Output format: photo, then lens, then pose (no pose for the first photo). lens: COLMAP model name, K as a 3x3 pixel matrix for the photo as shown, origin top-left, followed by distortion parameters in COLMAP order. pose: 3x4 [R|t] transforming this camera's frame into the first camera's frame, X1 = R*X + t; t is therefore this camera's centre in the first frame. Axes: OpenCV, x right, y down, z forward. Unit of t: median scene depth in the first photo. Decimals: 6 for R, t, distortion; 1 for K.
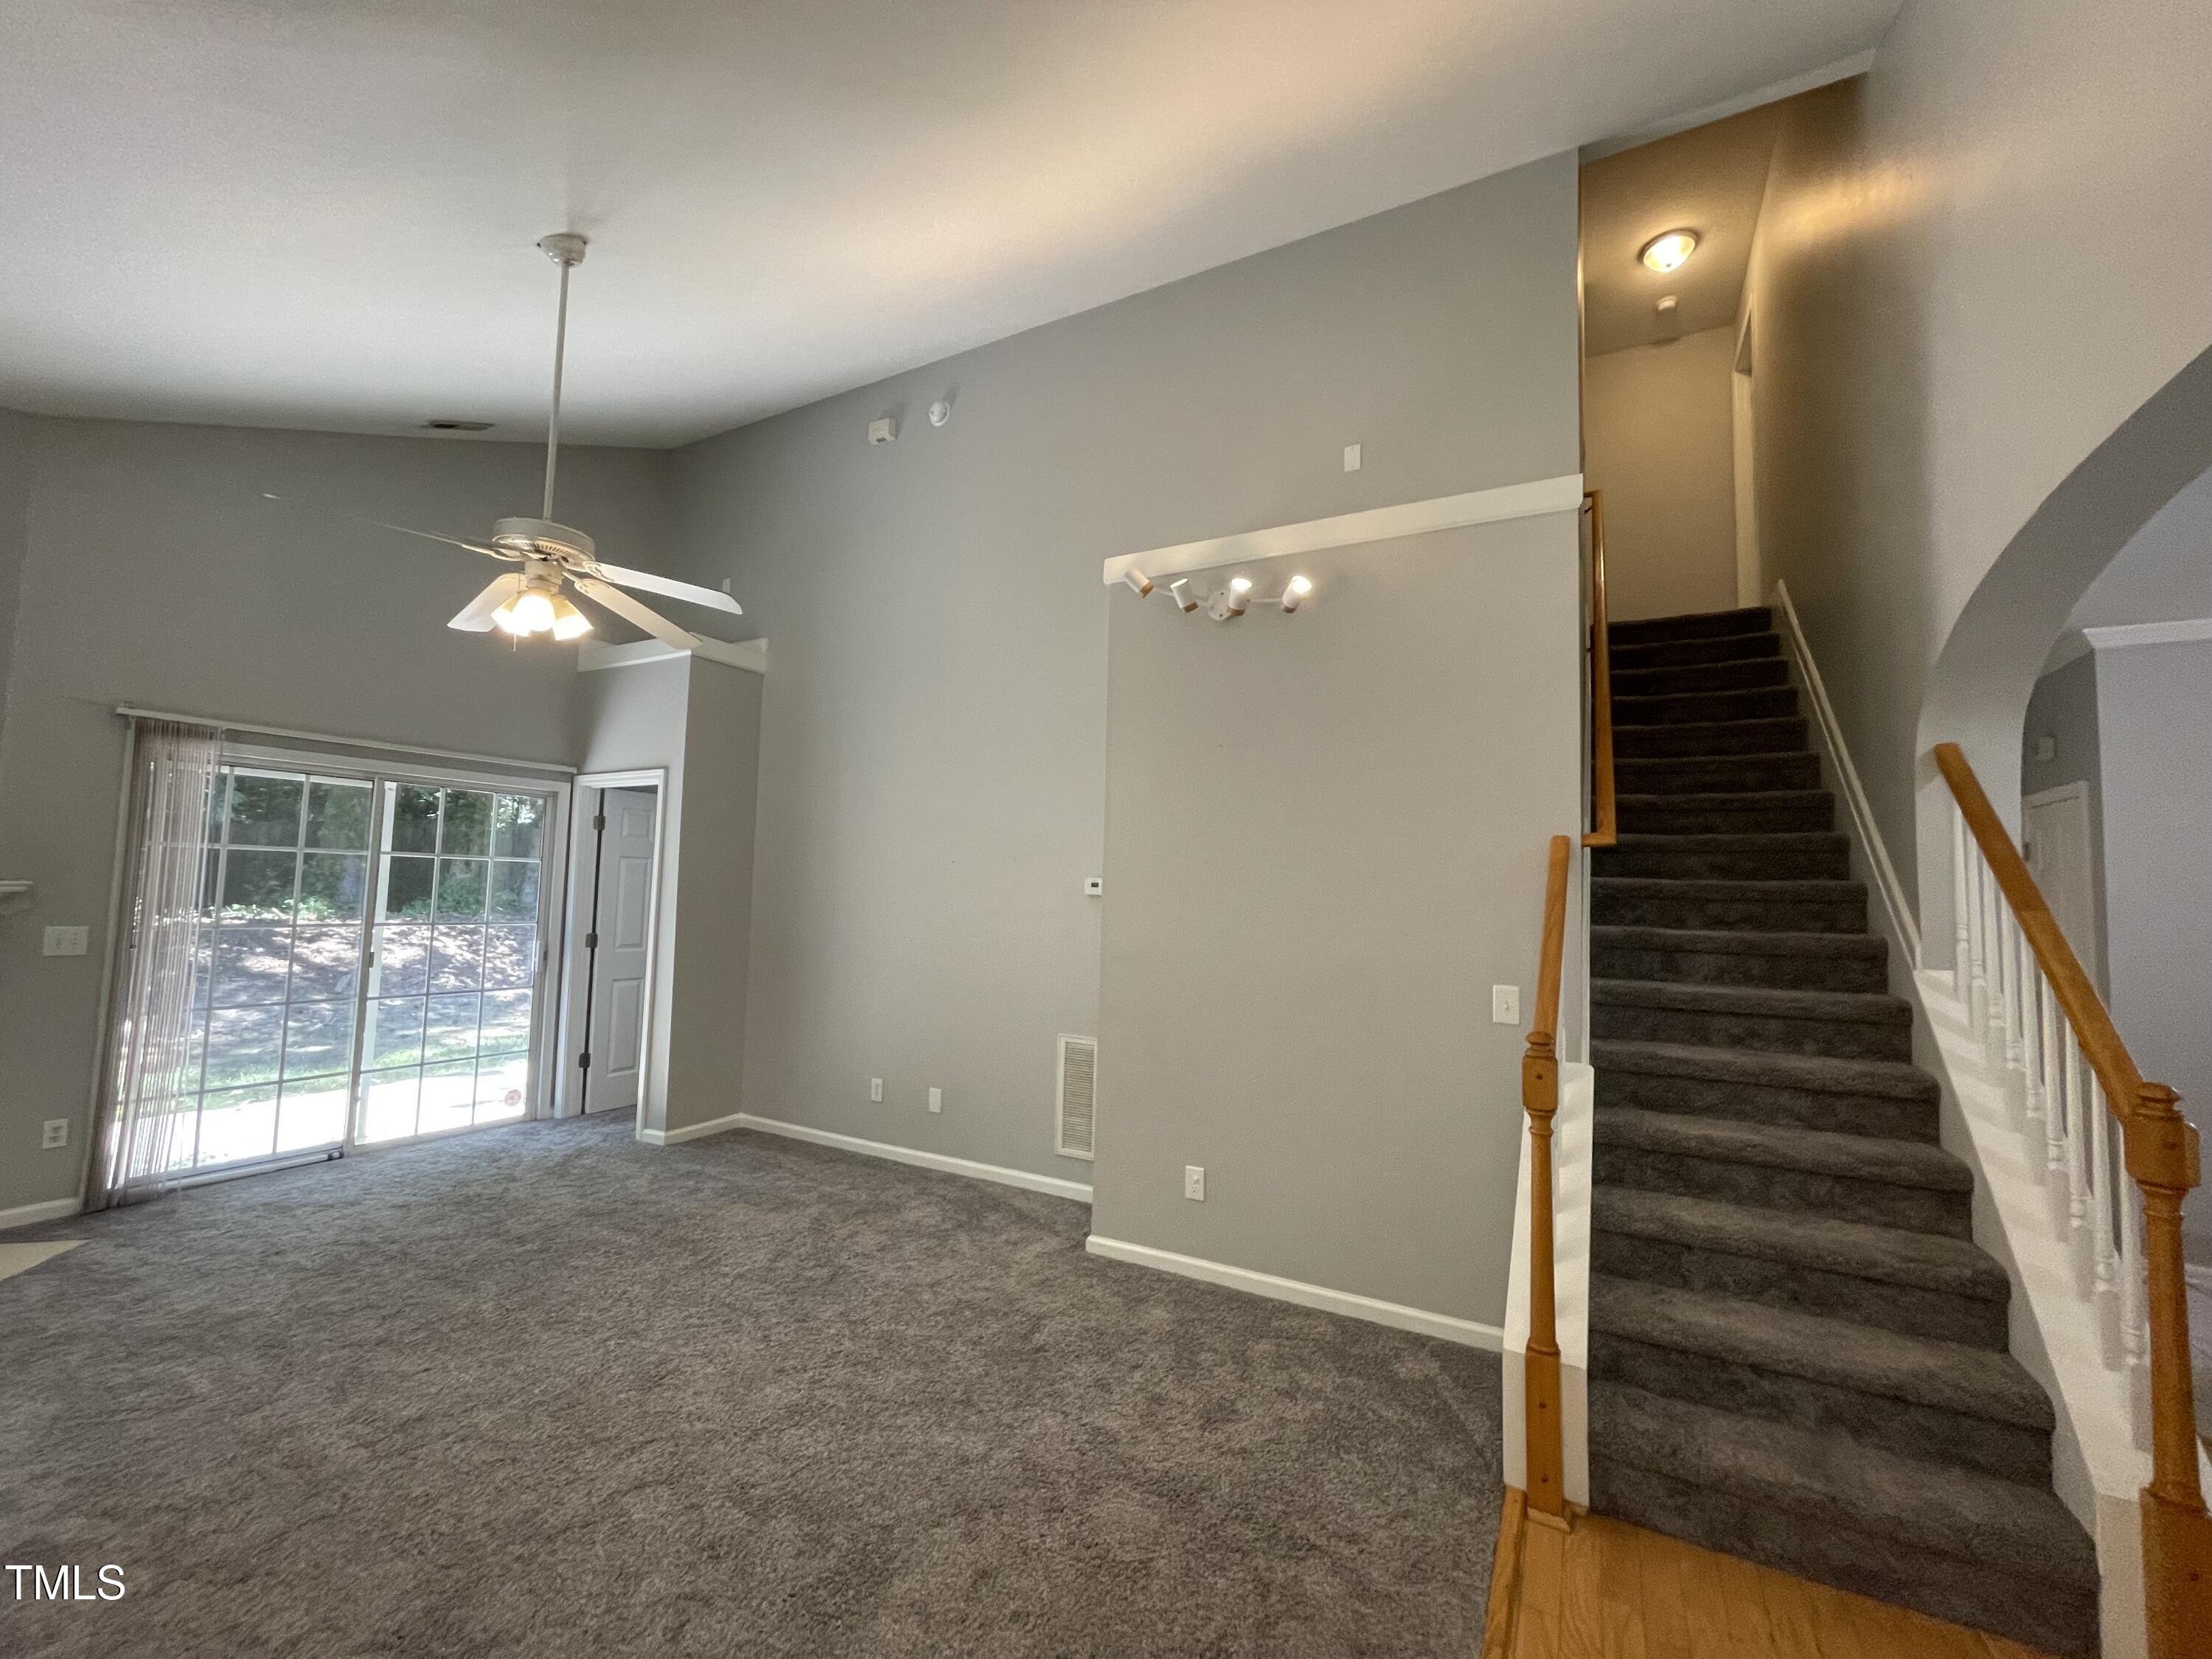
lens RADIAL K [[897.5, 0, 1102.8], [0, 897.5, 834.0], [0, 0, 1]] dist [0.001088, -0.000332]
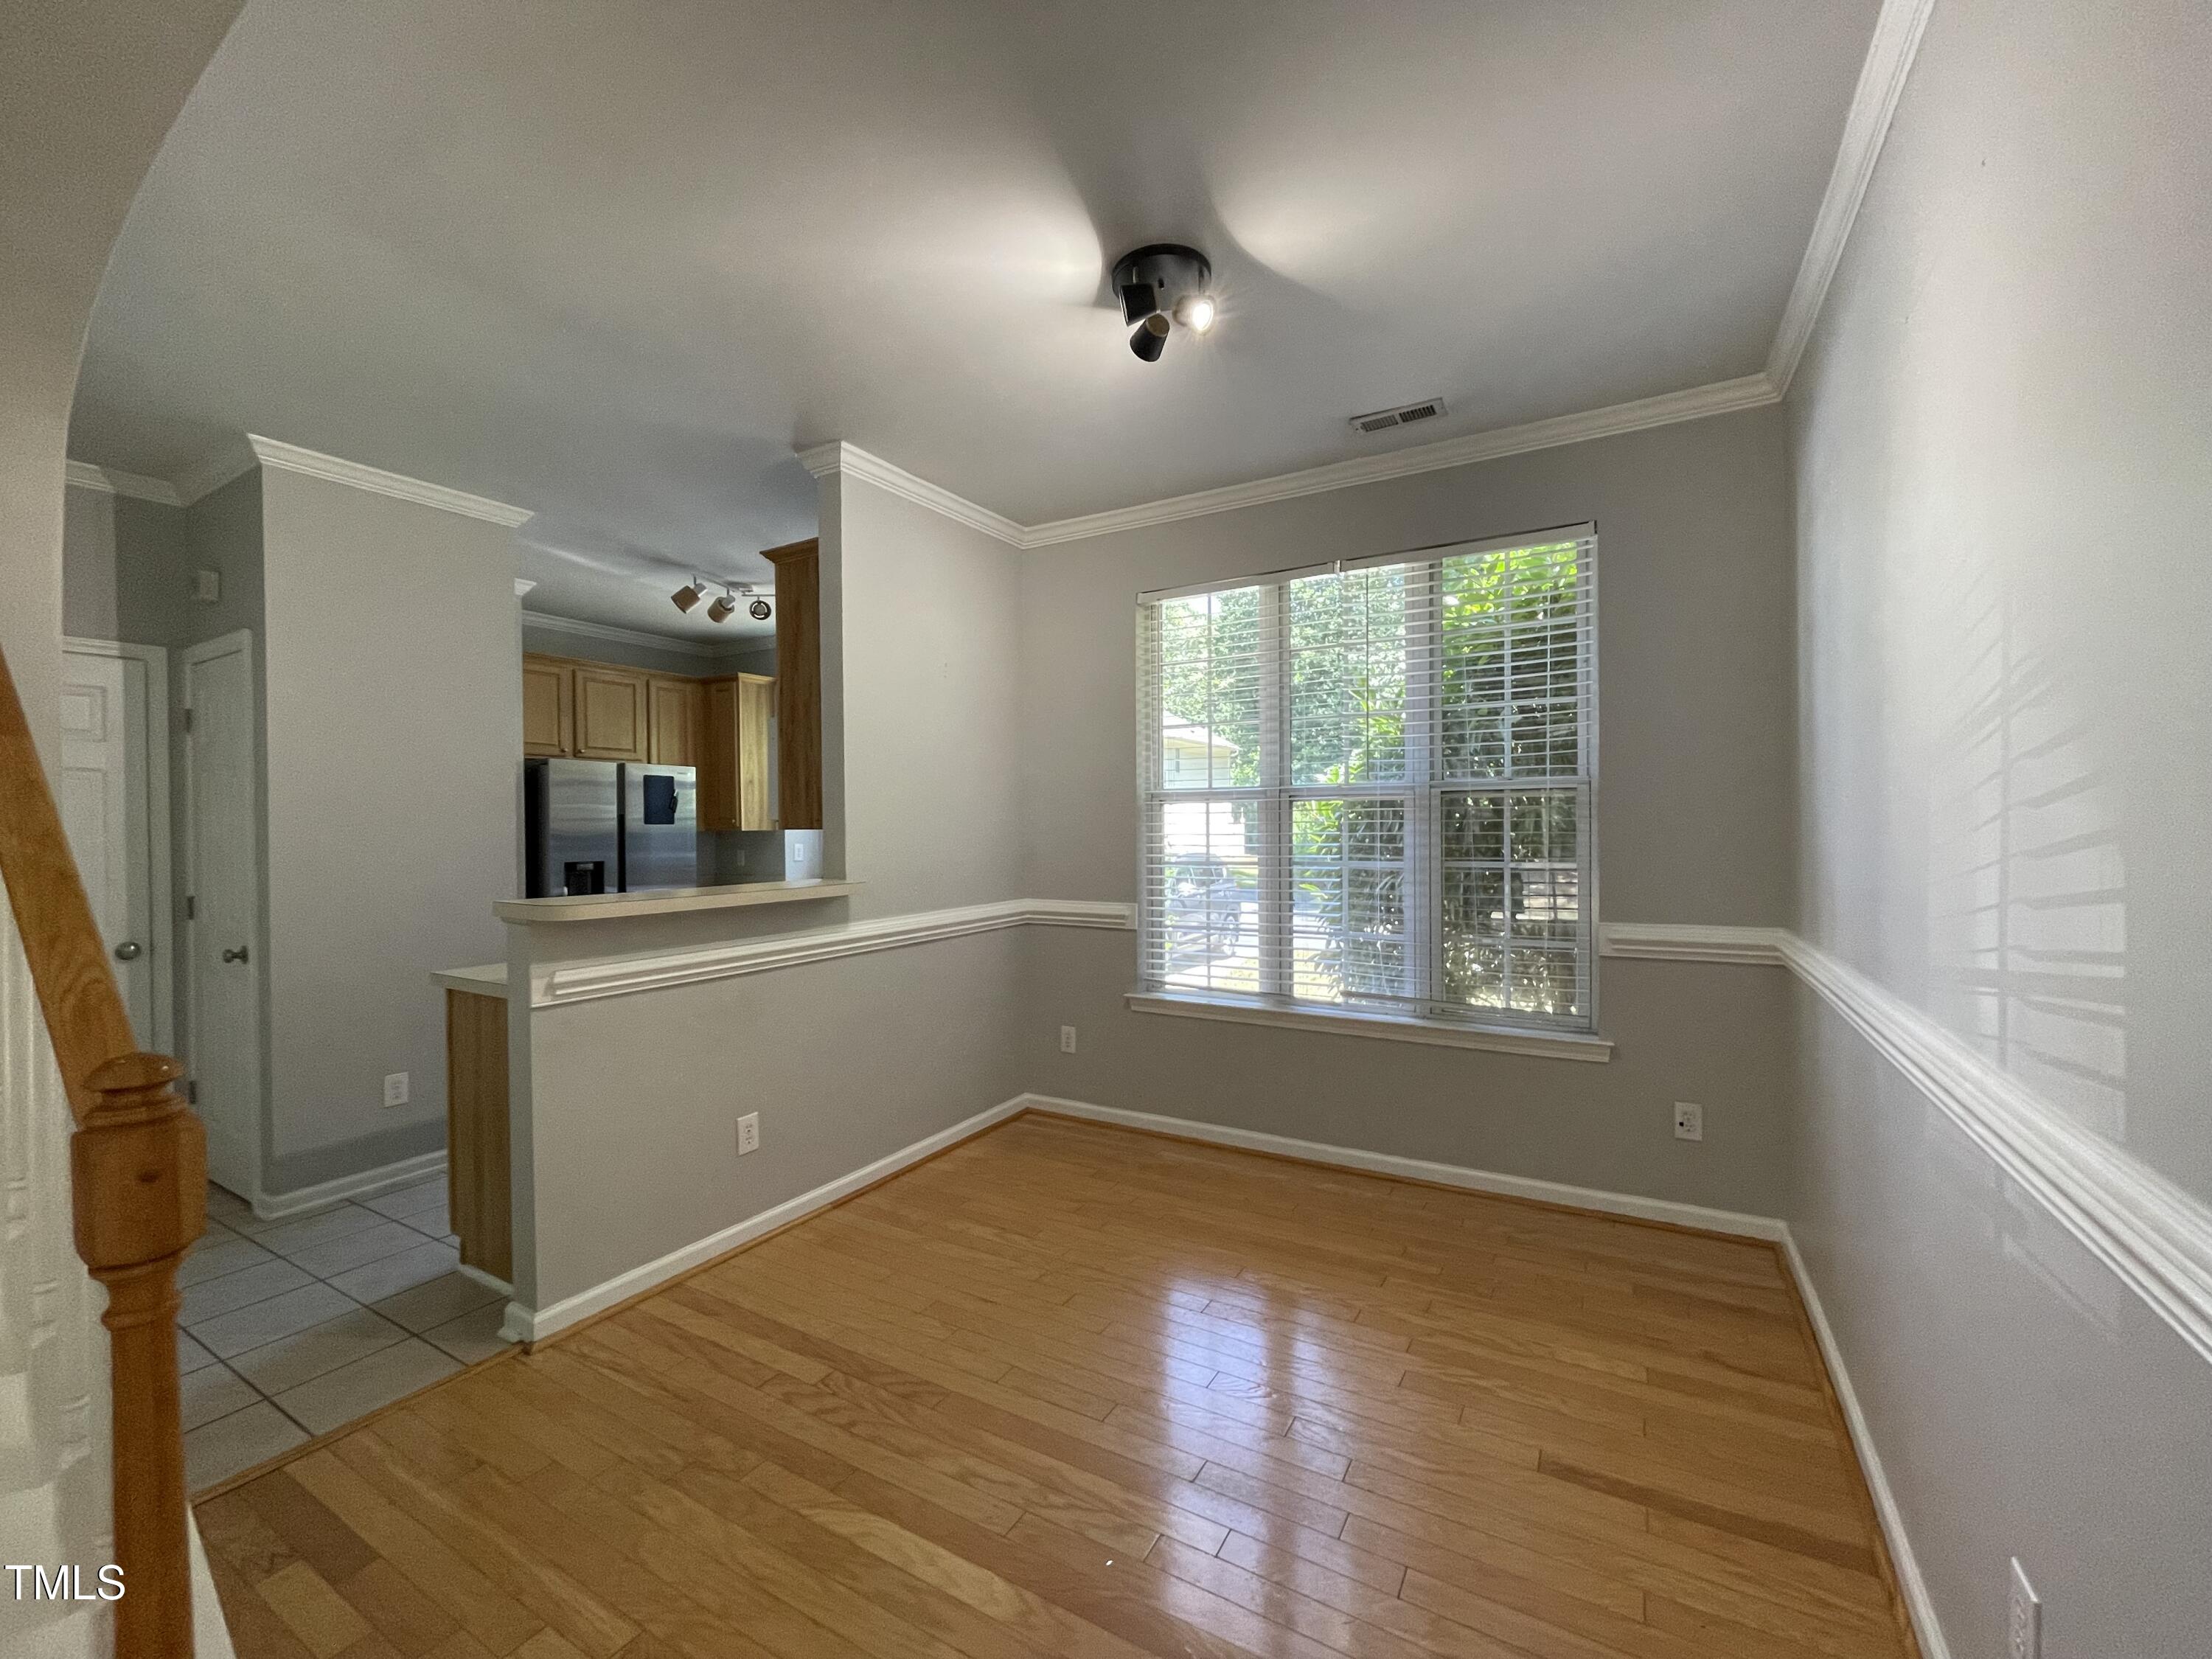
lens RADIAL K [[897.5, 0, 1113.4], [0, 897.5, 833.3], [0, 0, 1]] dist [0.001088, -0.000332]
pose [[0.029532, -0.040584, 0.998740, 0.451899], [-0.056916, 0.997486, 0.042216, 0.066318], [-0.997942, -0.058091, 0.027148, 0.288068]]
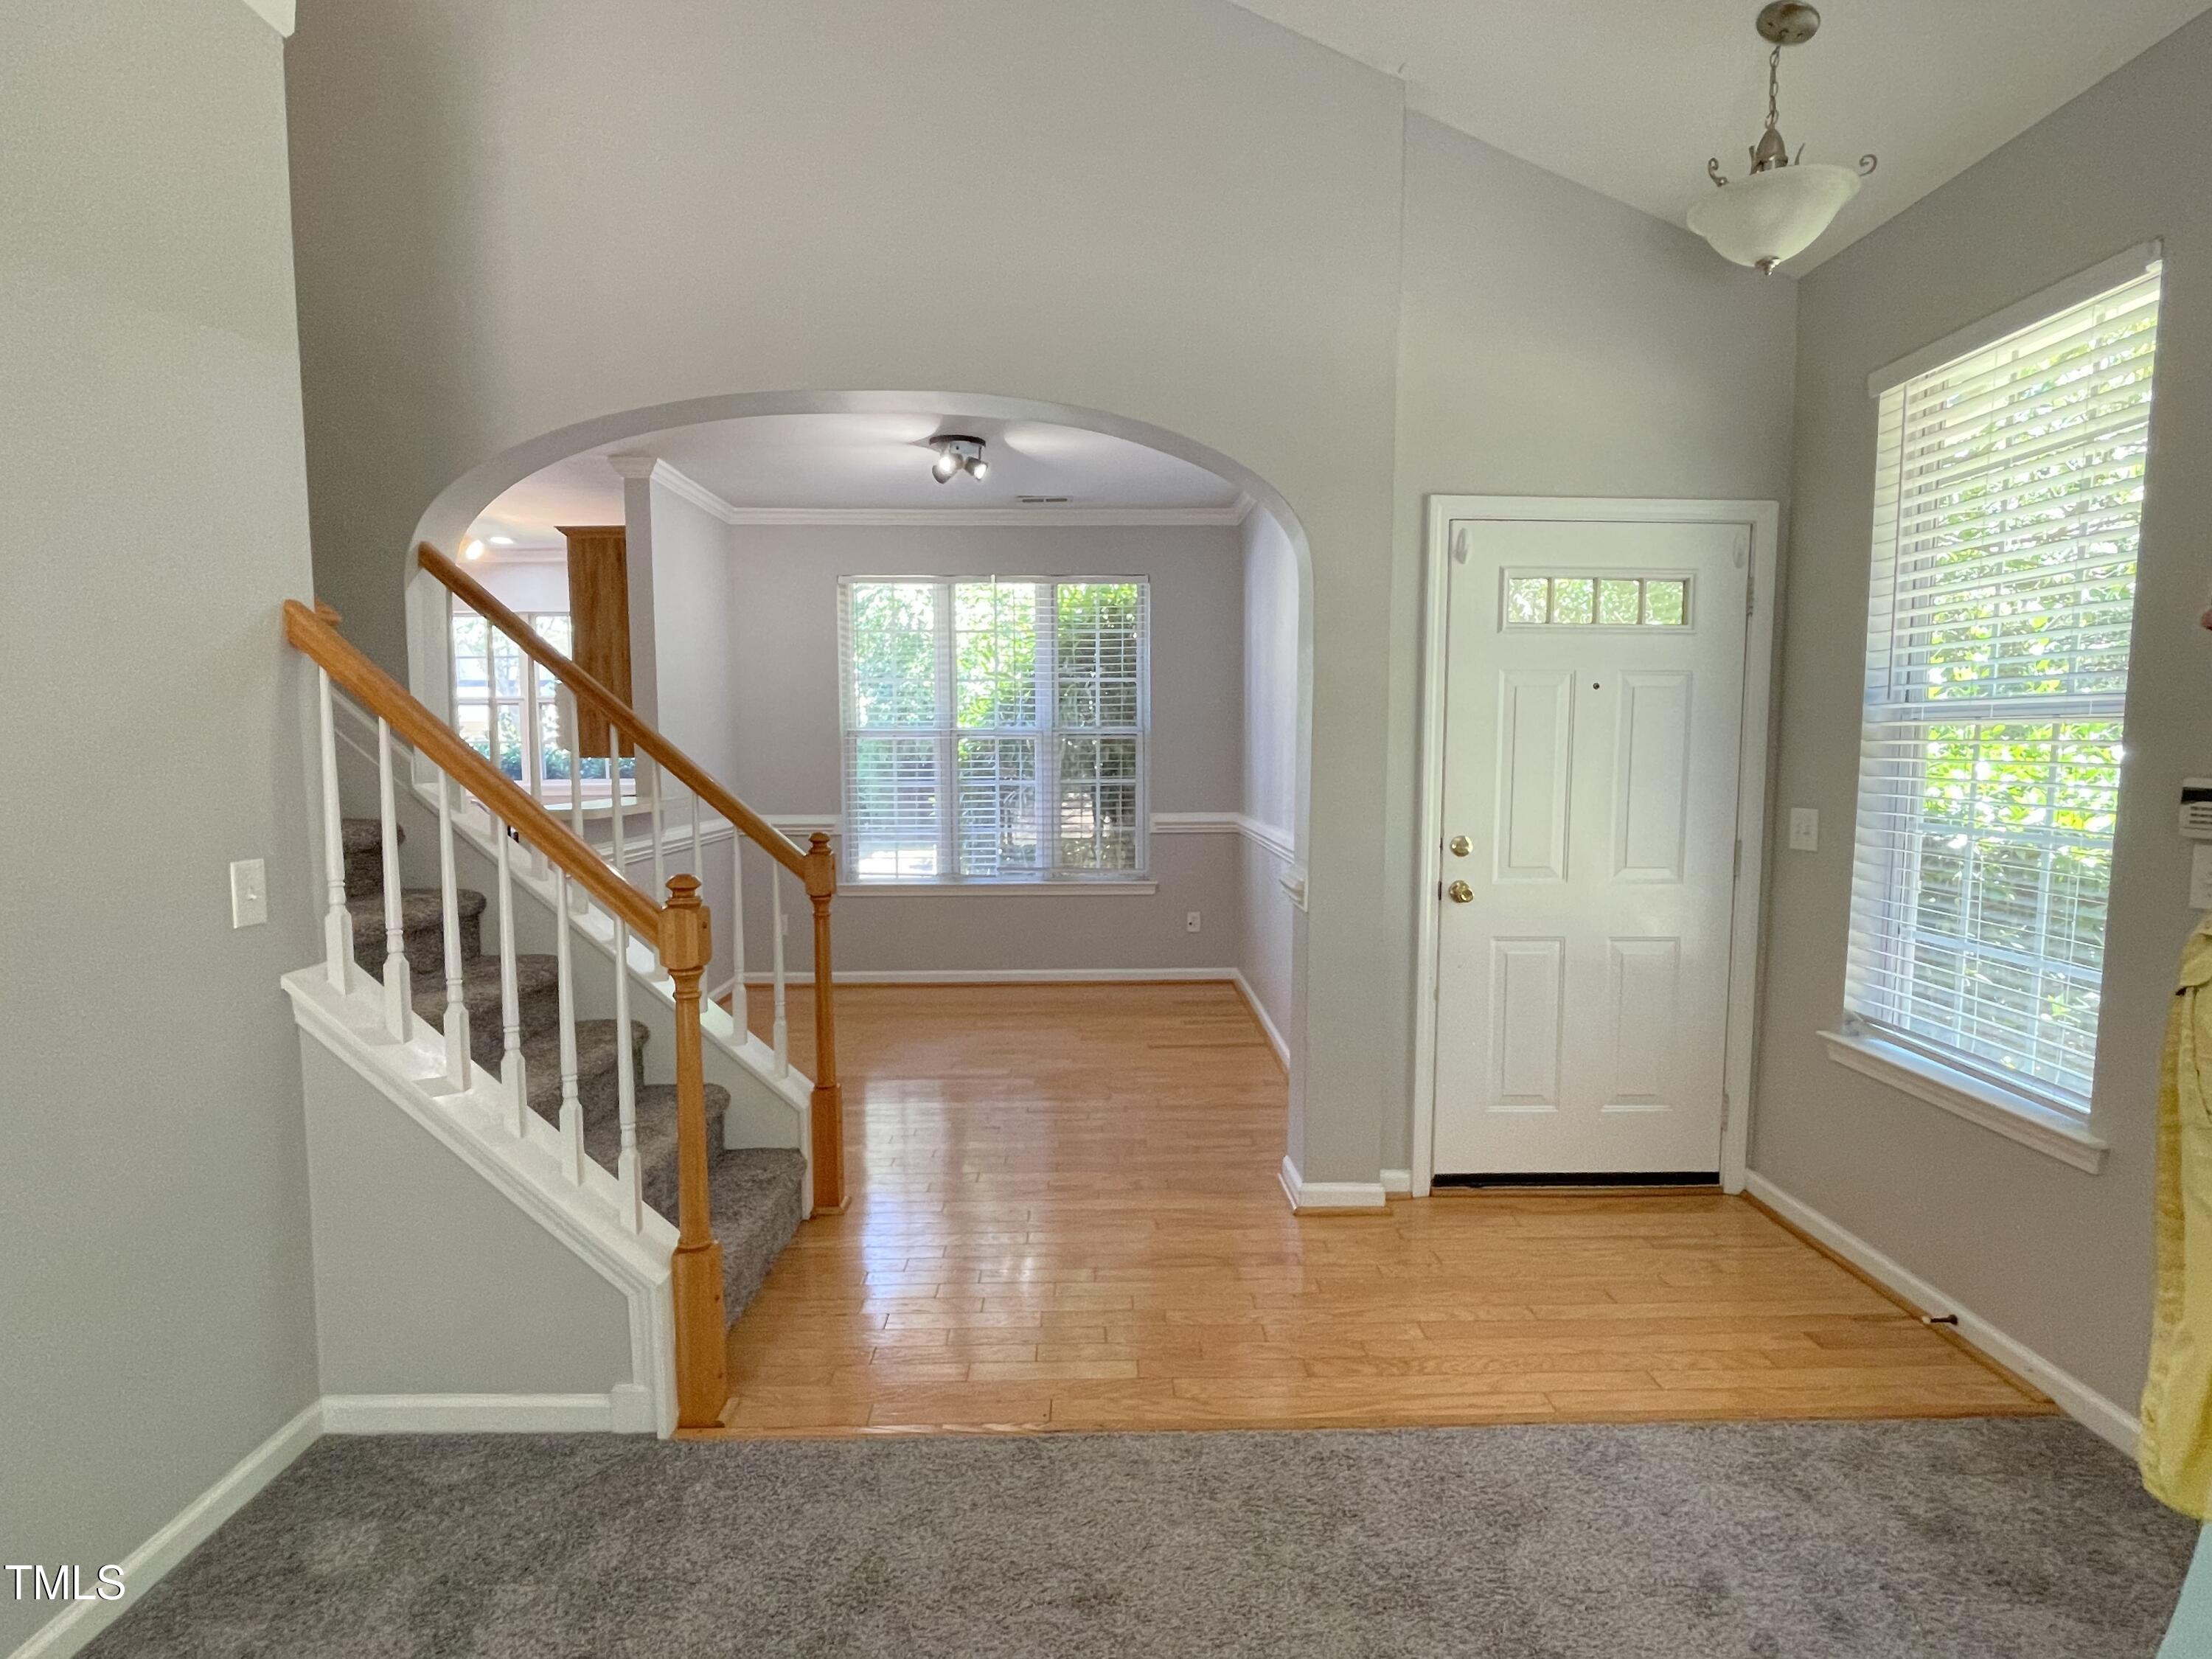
lens RADIAL K [[1136.0, 0, 1119.2], [0, 1136.0, 836.1], [0, 0, 1]] dist [0.002751, 0.002144]
pose [[-0.494278, -0.096085, 0.863977, -0.466121], [-0.069701, 0.995053, 0.070787, 0.072057], [-0.866505, -0.025231, -0.498530, 0.959853]]
